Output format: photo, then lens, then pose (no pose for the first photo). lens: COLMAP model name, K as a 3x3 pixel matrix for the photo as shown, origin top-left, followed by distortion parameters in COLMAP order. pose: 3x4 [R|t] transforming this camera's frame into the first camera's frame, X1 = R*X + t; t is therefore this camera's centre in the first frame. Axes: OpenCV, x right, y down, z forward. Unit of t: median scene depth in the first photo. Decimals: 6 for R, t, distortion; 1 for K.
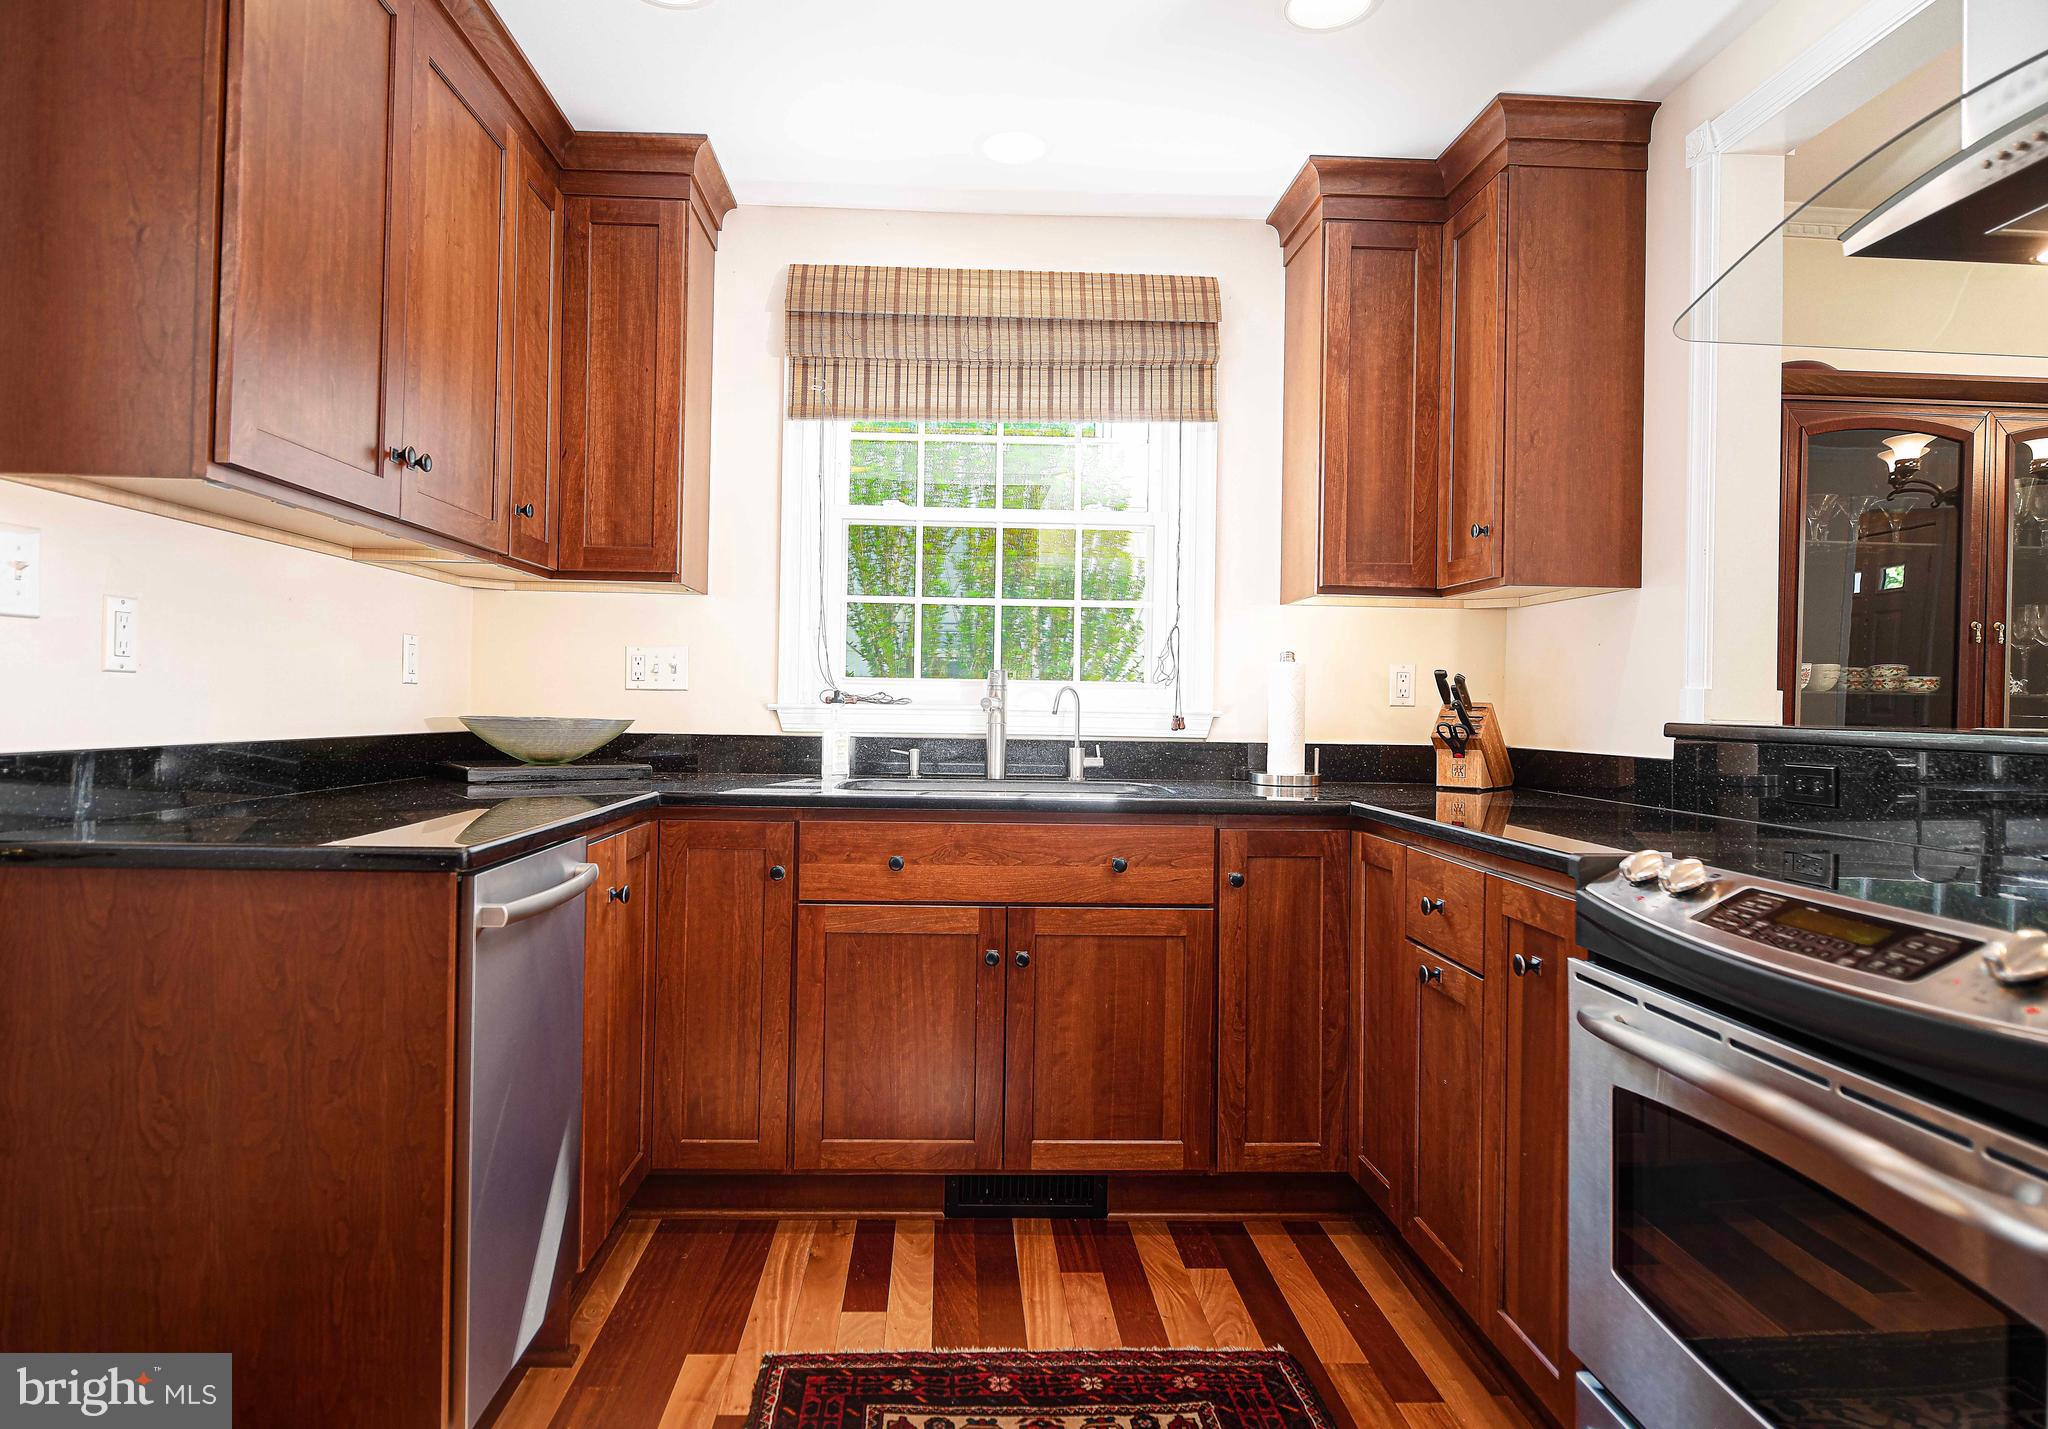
lens RADIAL K [[1143.2, 0, 983.0], [0, 1143.2, 699.0], [0, 0, 1]] dist [-0.004632, -0.002005]
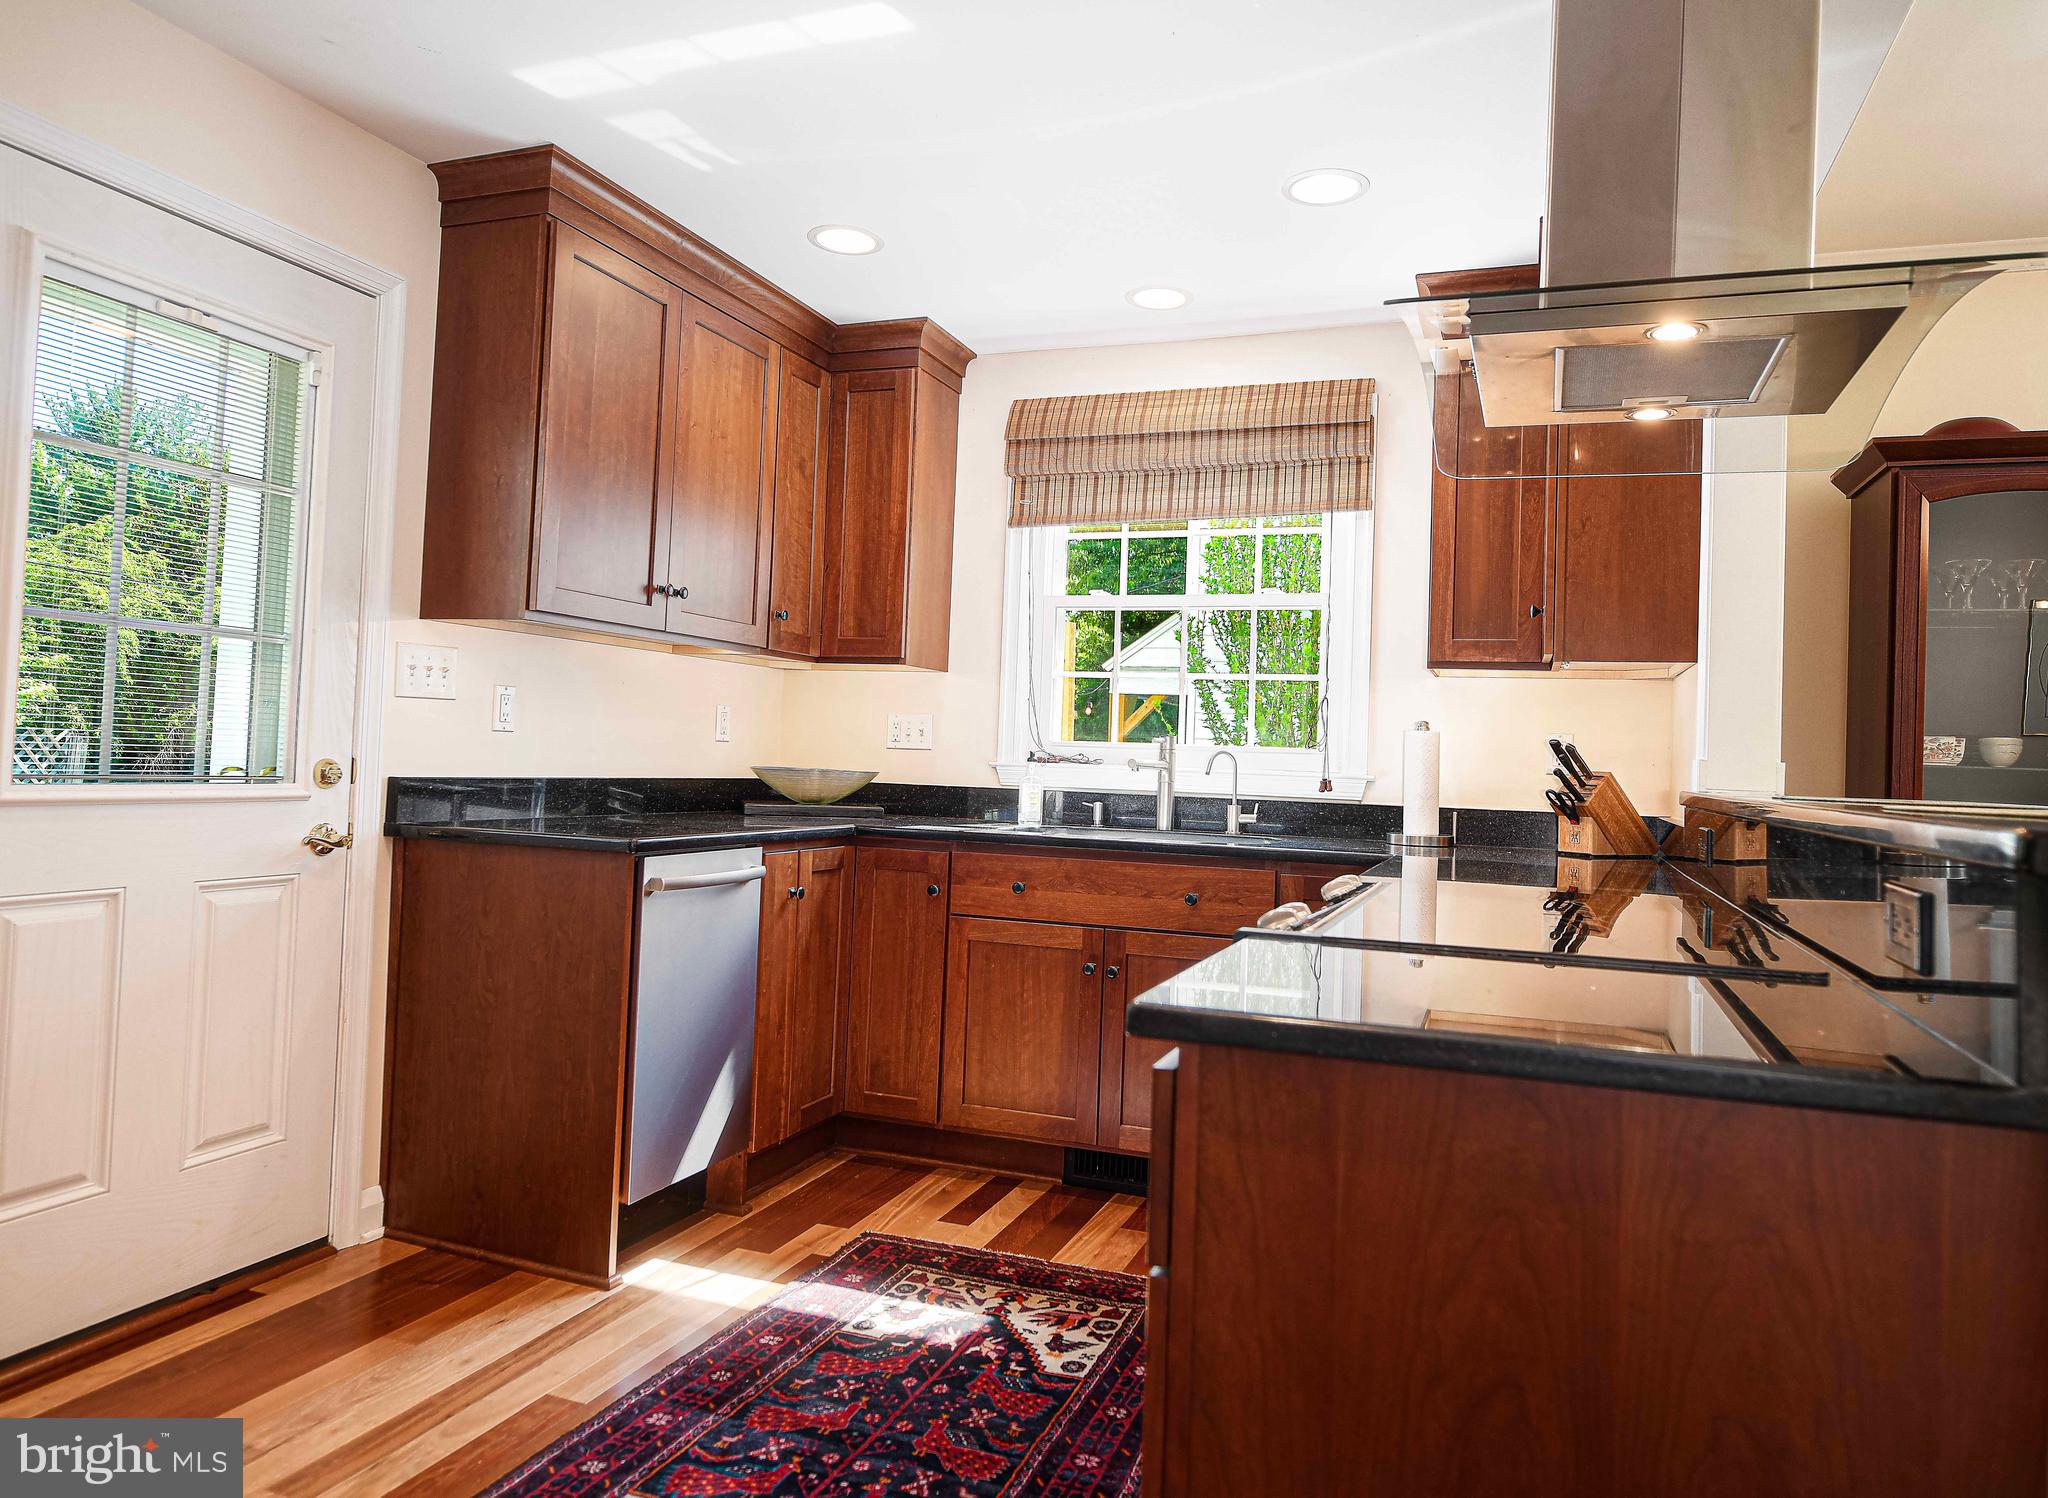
lens RADIAL K [[1310.7, 0, 1068.2], [0, 1310.7, 715.7], [0, 0, 1]] dist [-0.000923, -0.000062]
pose [[0.930765, 0.004066, -0.365595, 0.470649], [-0.018272, 0.999206, -0.035404, 0.003680], [0.365161, 0.039633, 0.930100, -0.311885]]
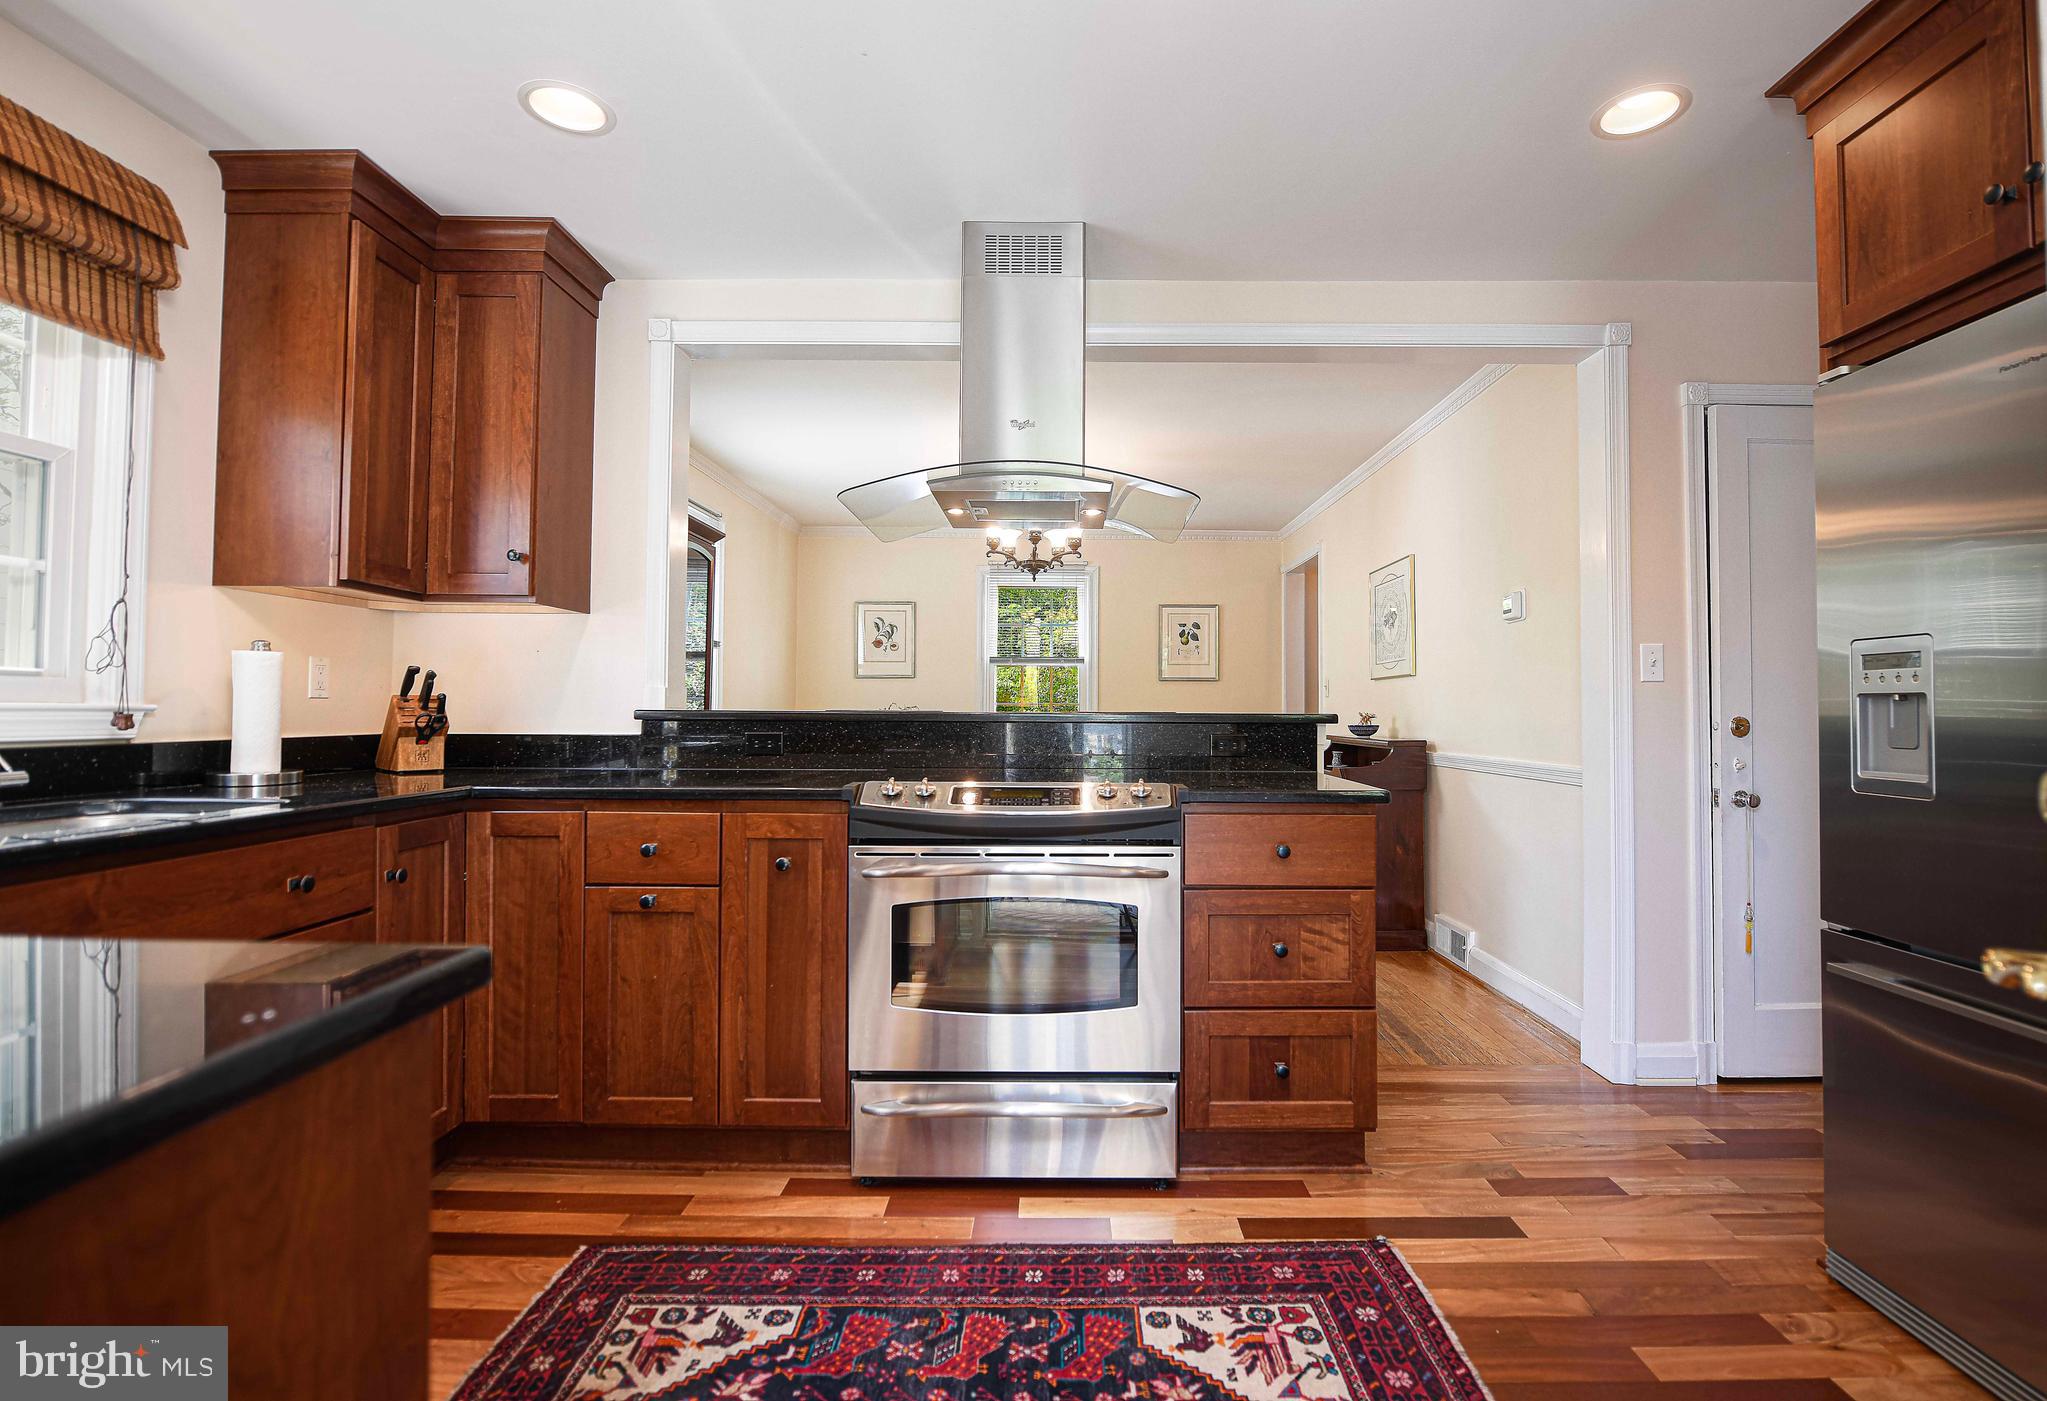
lens RADIAL K [[930.8, 0, 1065.8], [0, 930.8, 687.1], [0, 0, 1]] dist [-0.017356, -0.000397]
pose [[0.025446, 0.006433, 0.999656, -0.533350], [-0.009464, 0.999936, -0.006194, -0.005914], [-0.999631, -0.009303, 0.025505, 0.379453]]
